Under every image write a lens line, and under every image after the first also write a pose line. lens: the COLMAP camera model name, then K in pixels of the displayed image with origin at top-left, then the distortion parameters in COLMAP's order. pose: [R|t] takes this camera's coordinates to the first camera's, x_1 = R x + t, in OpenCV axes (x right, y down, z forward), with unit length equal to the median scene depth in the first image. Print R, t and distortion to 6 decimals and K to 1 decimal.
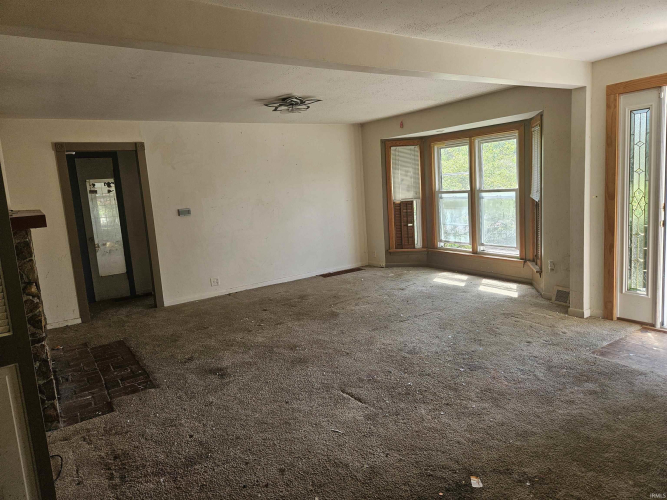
lens RADIAL K [[443.1, 0, 330.7], [0, 443.1, 250.4], [0, 0, 1]] dist [0.091997, -0.087407]
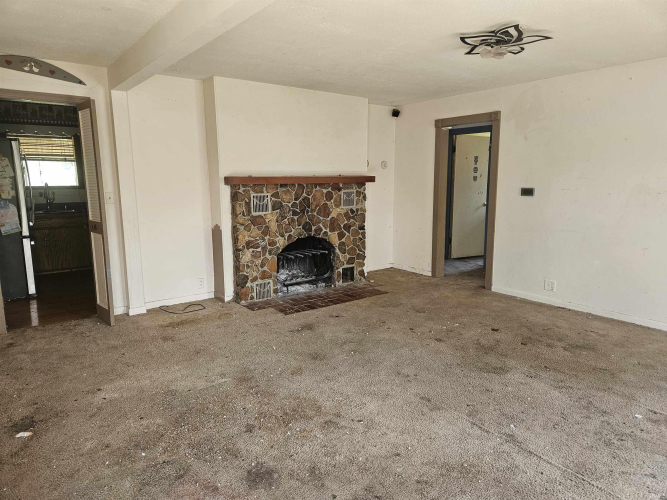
lens RADIAL K [[443.1, 0, 330.7], [0, 443.1, 250.4], [0, 0, 1]] dist [0.091997, -0.087407]
pose [[0.059935, 0.233736, -0.970451, 0.637755], [-0.153404, 0.962806, 0.222421, -0.143541], [0.986344, 0.135540, 0.093562, 0.742888]]
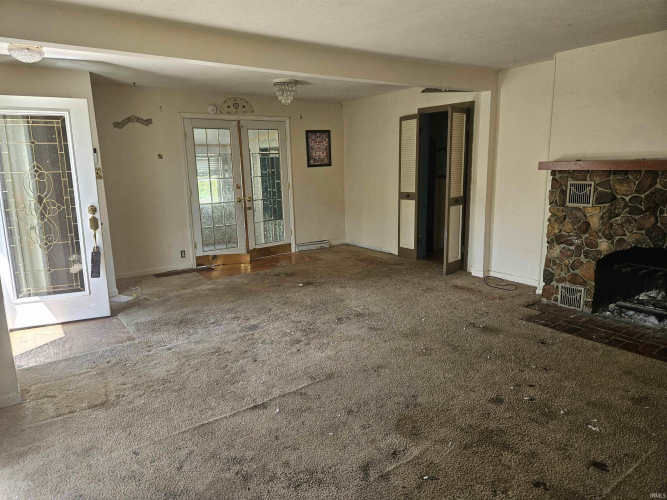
lens RADIAL K [[443.1, 0, 330.7], [0, 443.1, 250.4], [0, 0, 1]] dist [0.091997, -0.087407]
pose [[-0.994719, 0.099229, -0.026223, 0.093389], [0.084020, 0.934017, 0.347209, -0.237367], [0.058946, 0.343172, -0.937421, 1.518313]]
